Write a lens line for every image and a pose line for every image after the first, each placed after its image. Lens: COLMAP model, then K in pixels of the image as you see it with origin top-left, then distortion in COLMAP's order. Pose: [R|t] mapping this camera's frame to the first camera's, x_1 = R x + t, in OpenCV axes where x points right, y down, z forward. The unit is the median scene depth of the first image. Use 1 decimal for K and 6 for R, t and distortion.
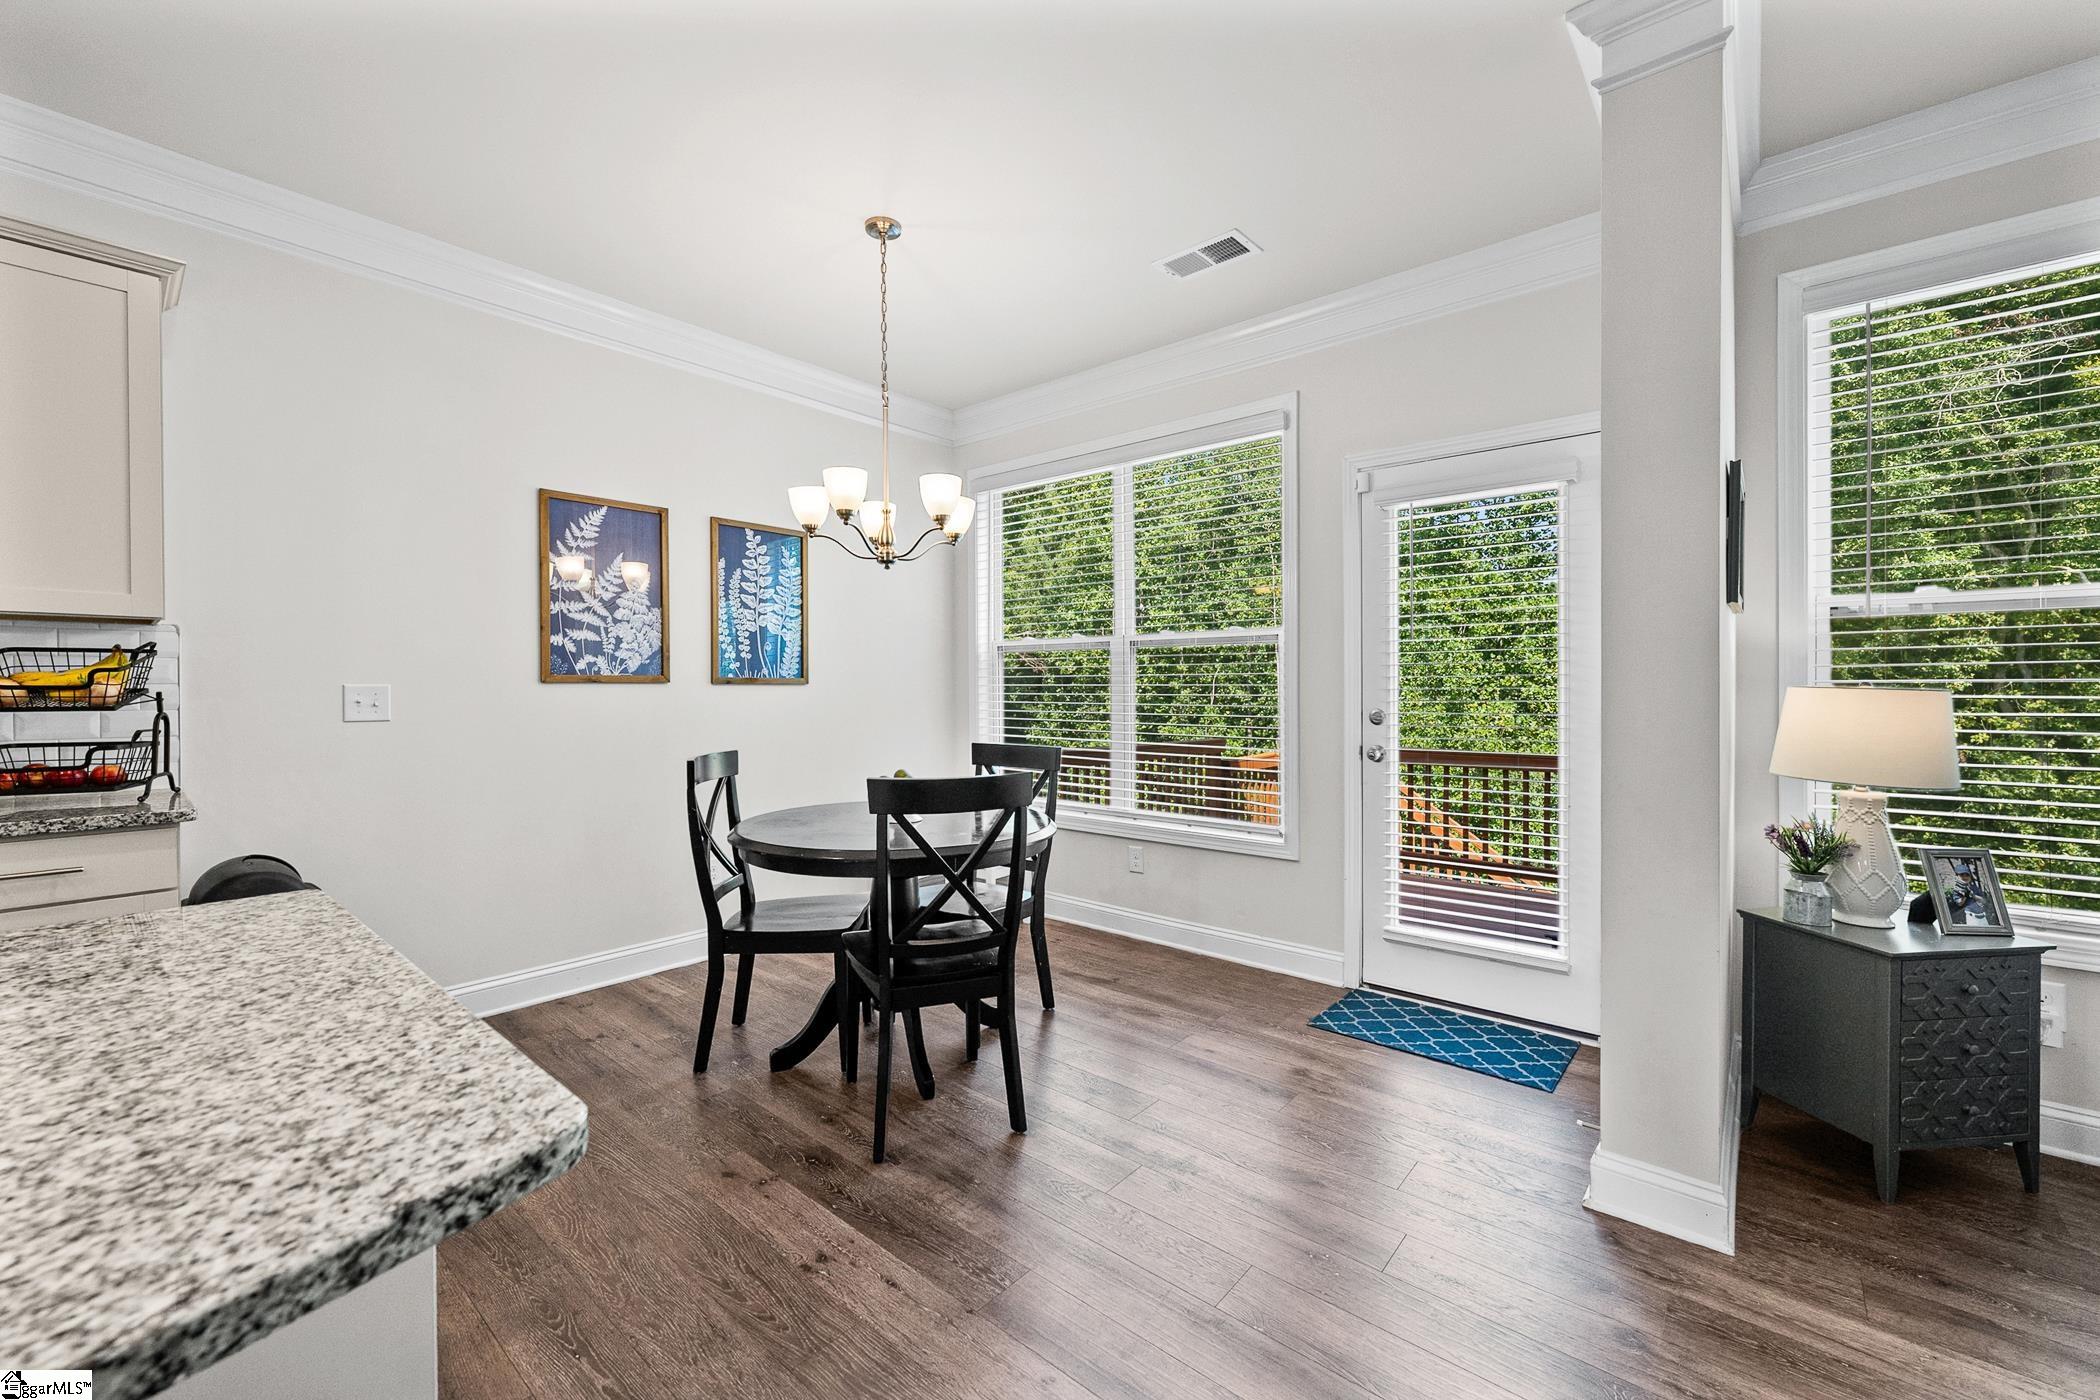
lens RADIAL K [[838.3, 0, 1051.8], [0, 838.3, 687.5], [0, 0, 1]] dist [0.002303, 0.000175]
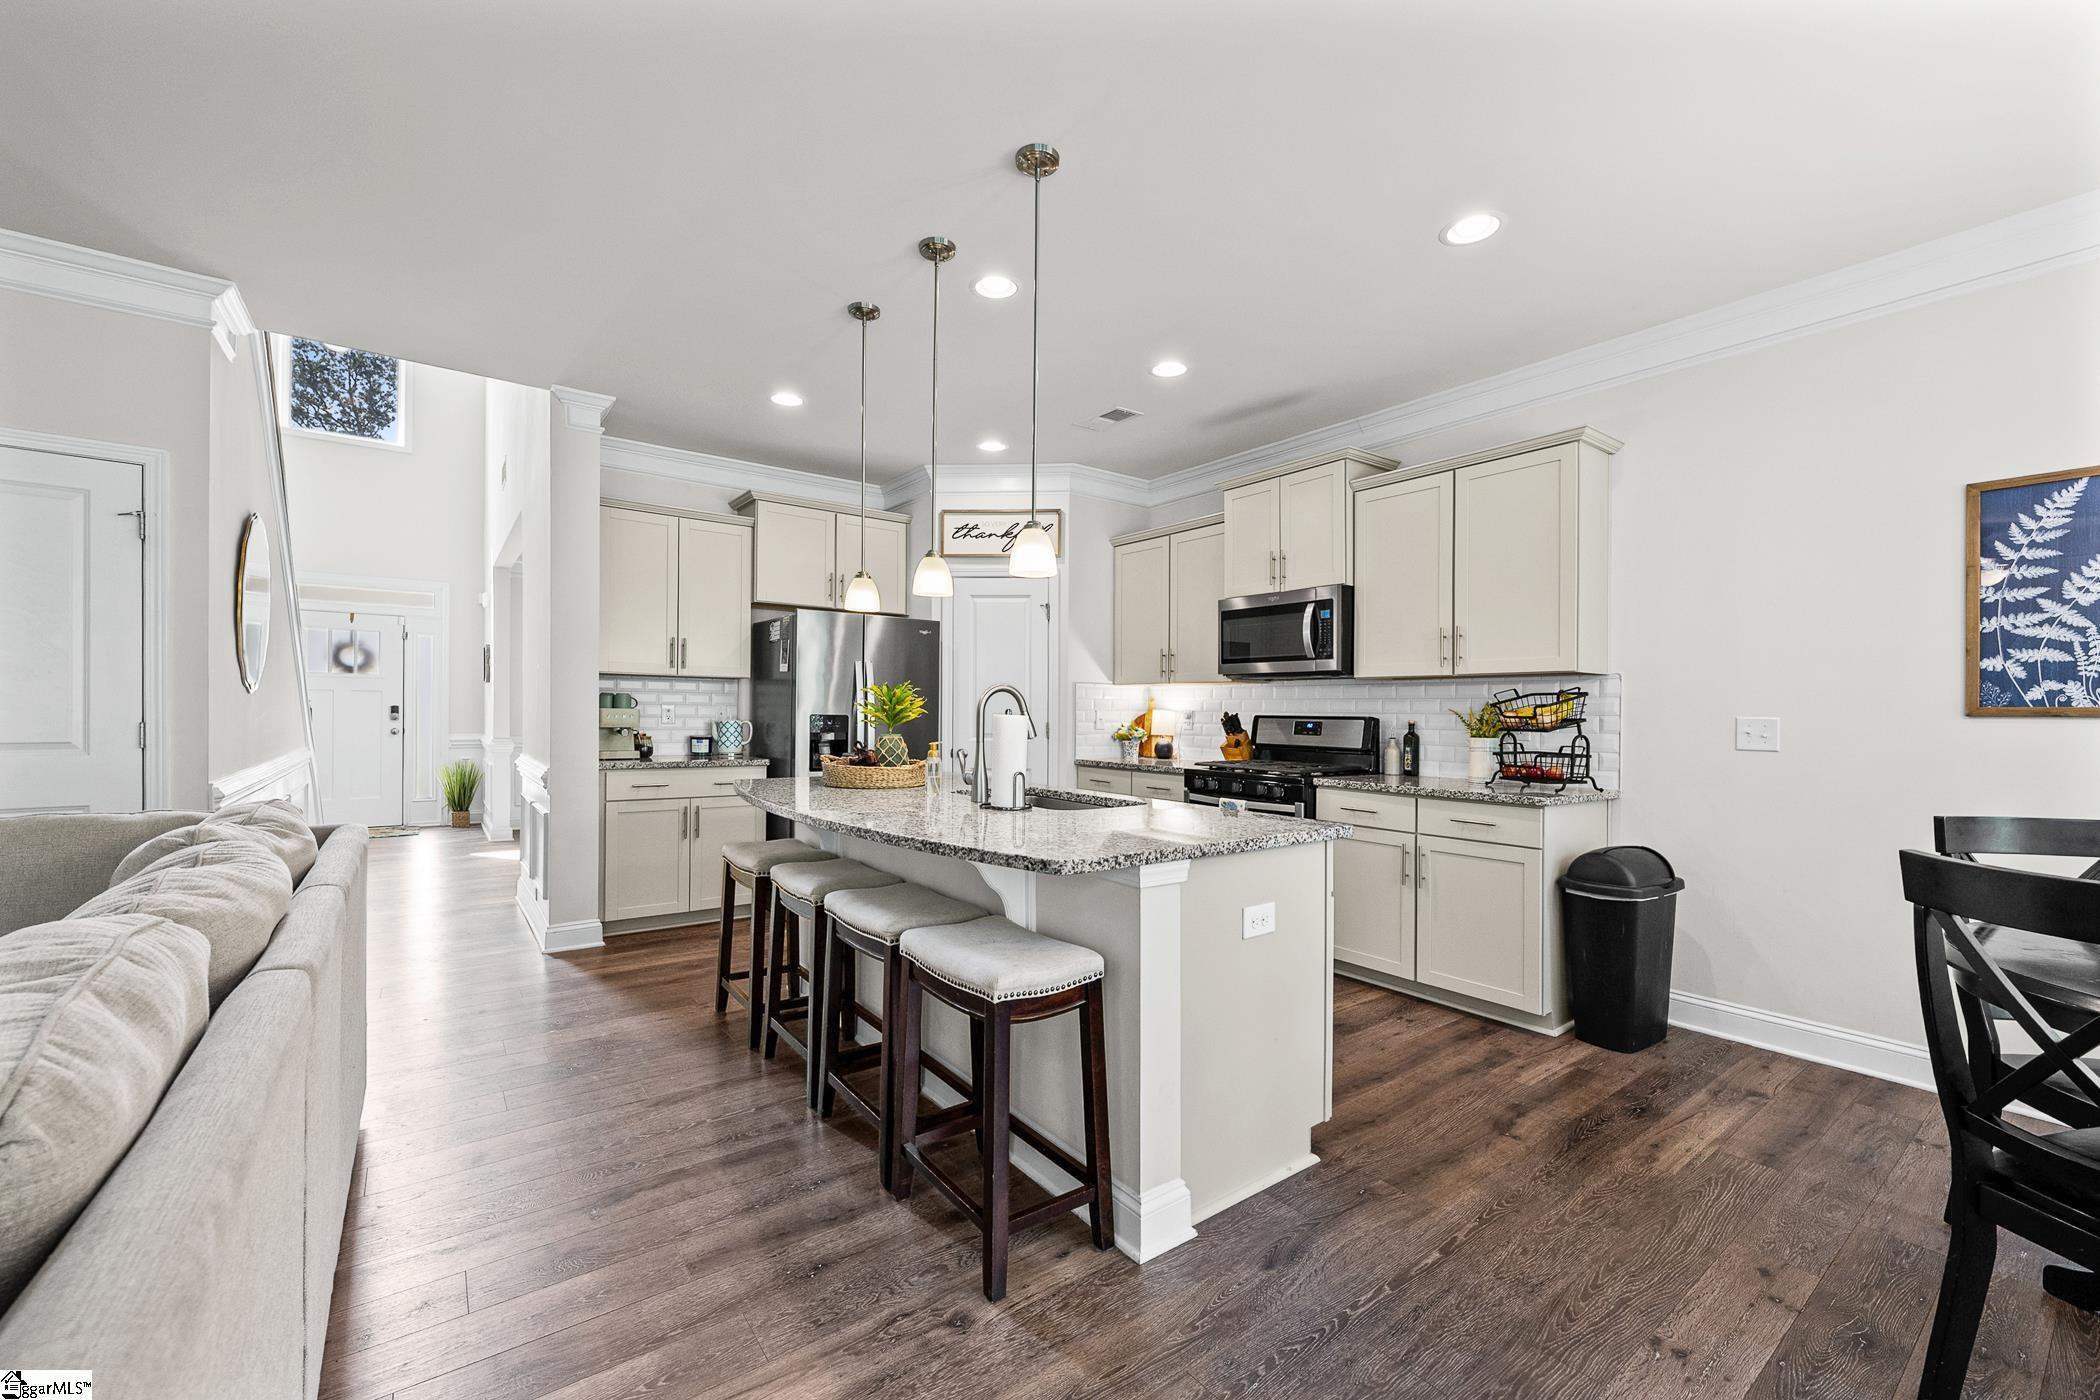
lens RADIAL K [[838.3, 0, 1040.0], [0, 838.3, 711.8], [0, 0, 1]] dist [0.002303, 0.000175]
pose [[-0.231608, -0.002557, -0.972806, 0.416475], [-0.010364, 0.999946, -0.000160, -0.000758], [0.972754, 0.010045, -0.231622, 0.290493]]
